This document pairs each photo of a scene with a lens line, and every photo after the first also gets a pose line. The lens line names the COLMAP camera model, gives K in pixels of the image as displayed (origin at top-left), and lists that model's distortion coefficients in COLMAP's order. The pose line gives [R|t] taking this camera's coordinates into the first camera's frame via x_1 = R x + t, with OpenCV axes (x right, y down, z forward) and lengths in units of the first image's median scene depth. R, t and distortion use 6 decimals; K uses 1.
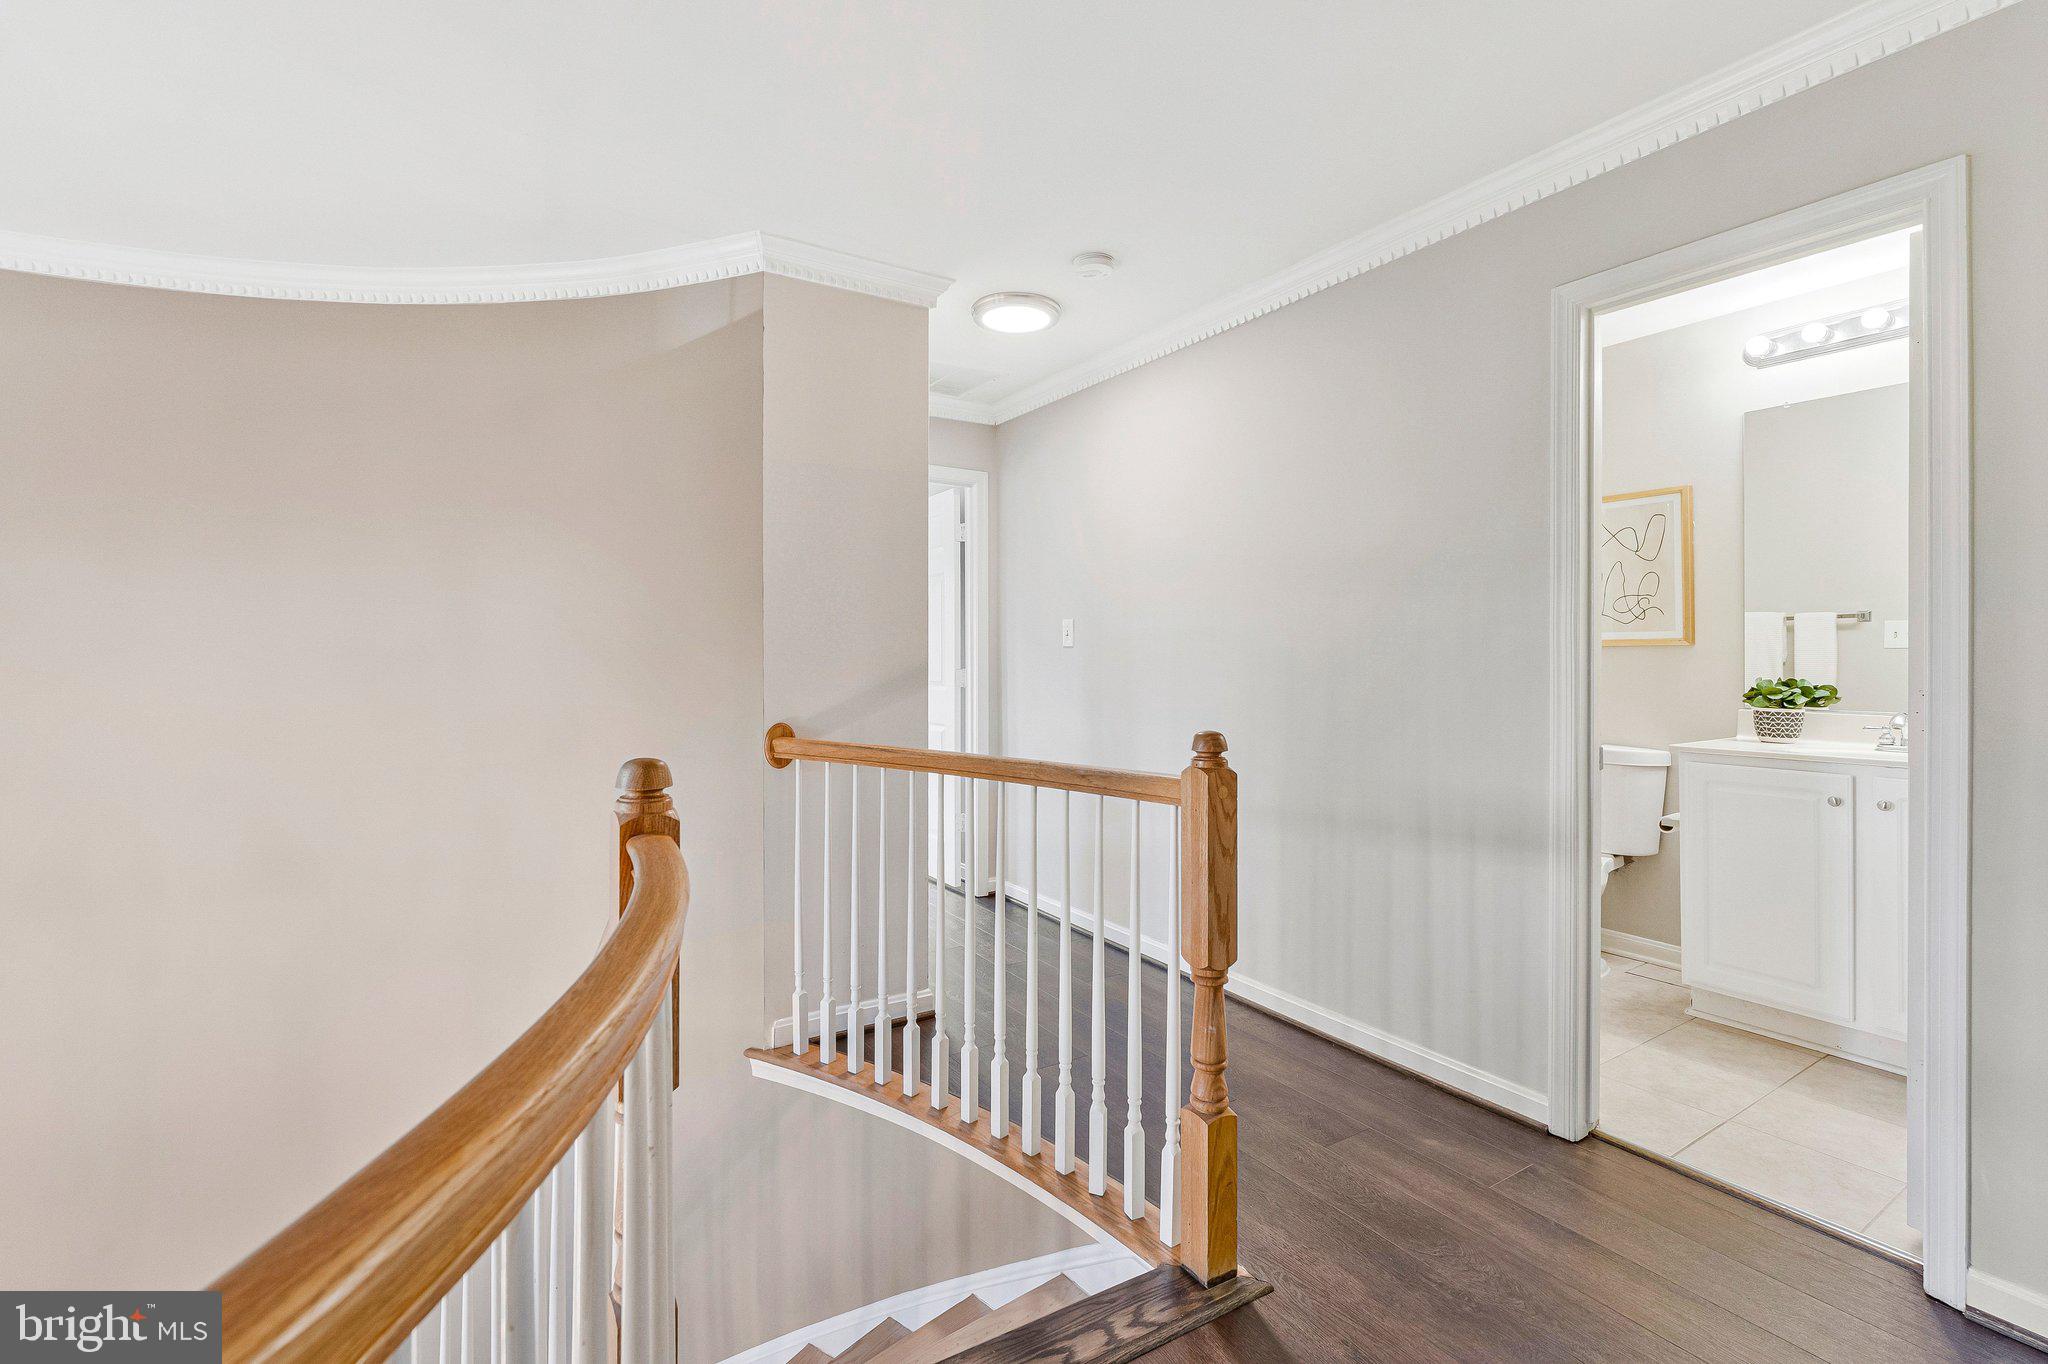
lens RADIAL K [[891.3, 0, 1028.5], [0, 891.3, 667.3], [0, 0, 1]] dist [-0.001957, 0.004383]
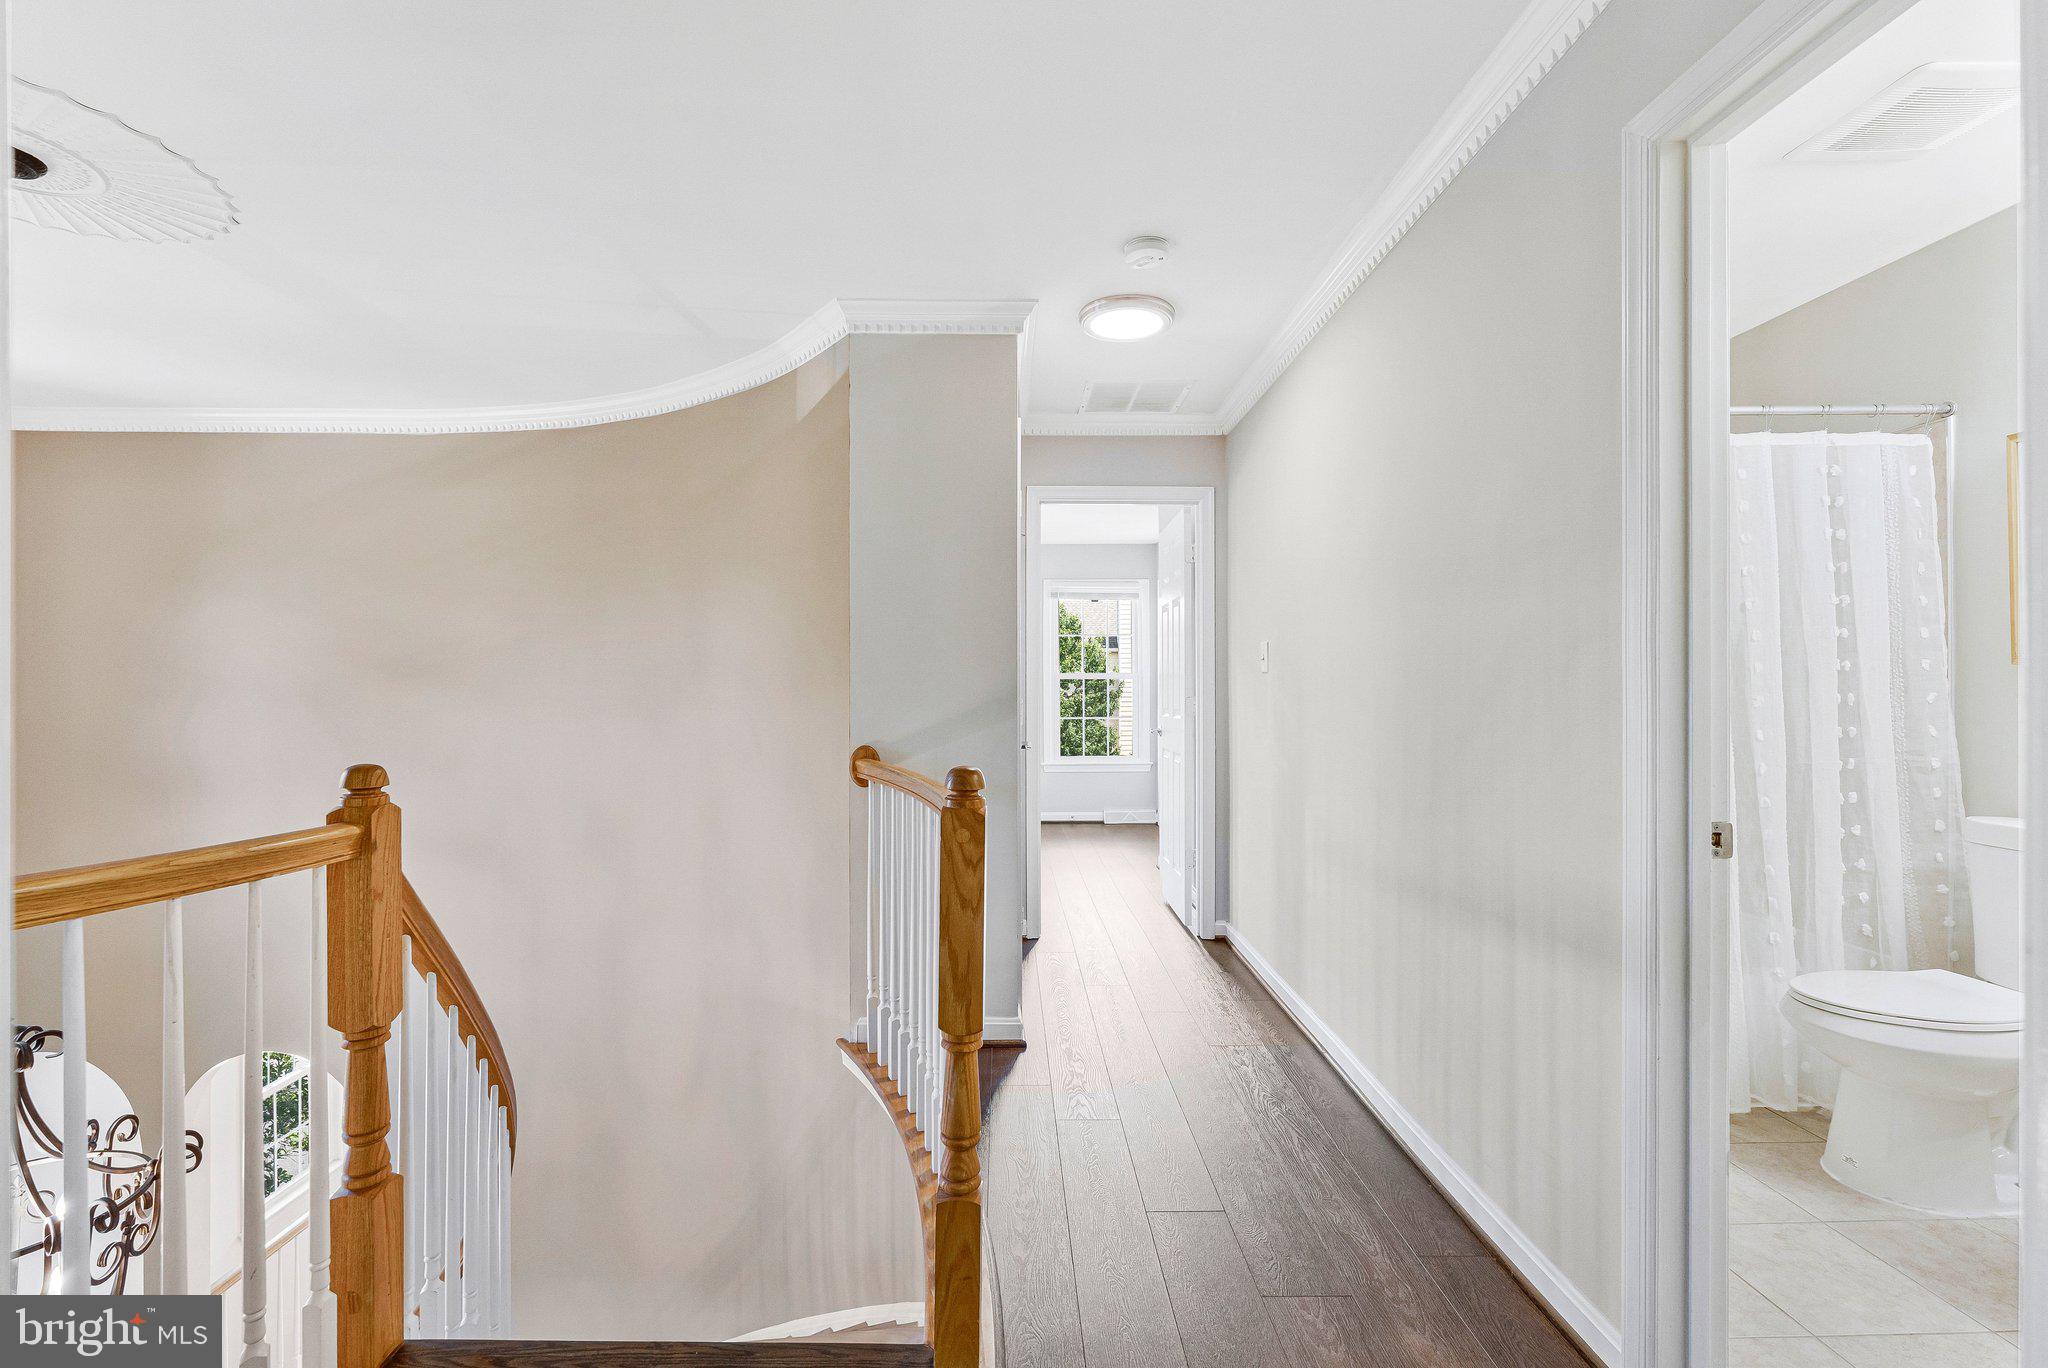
lens RADIAL K [[891.3, 0, 1037.6], [0, 891.3, 694.3], [0, 0, 1]] dist [-0.001957, 0.004383]
pose [[0.866073, 0.001291, -0.499915, 0.439472], [-0.001330, 0.999999, 0.000280, -0.000875], [0.499915, 0.000422, 0.866074, 0.161098]]
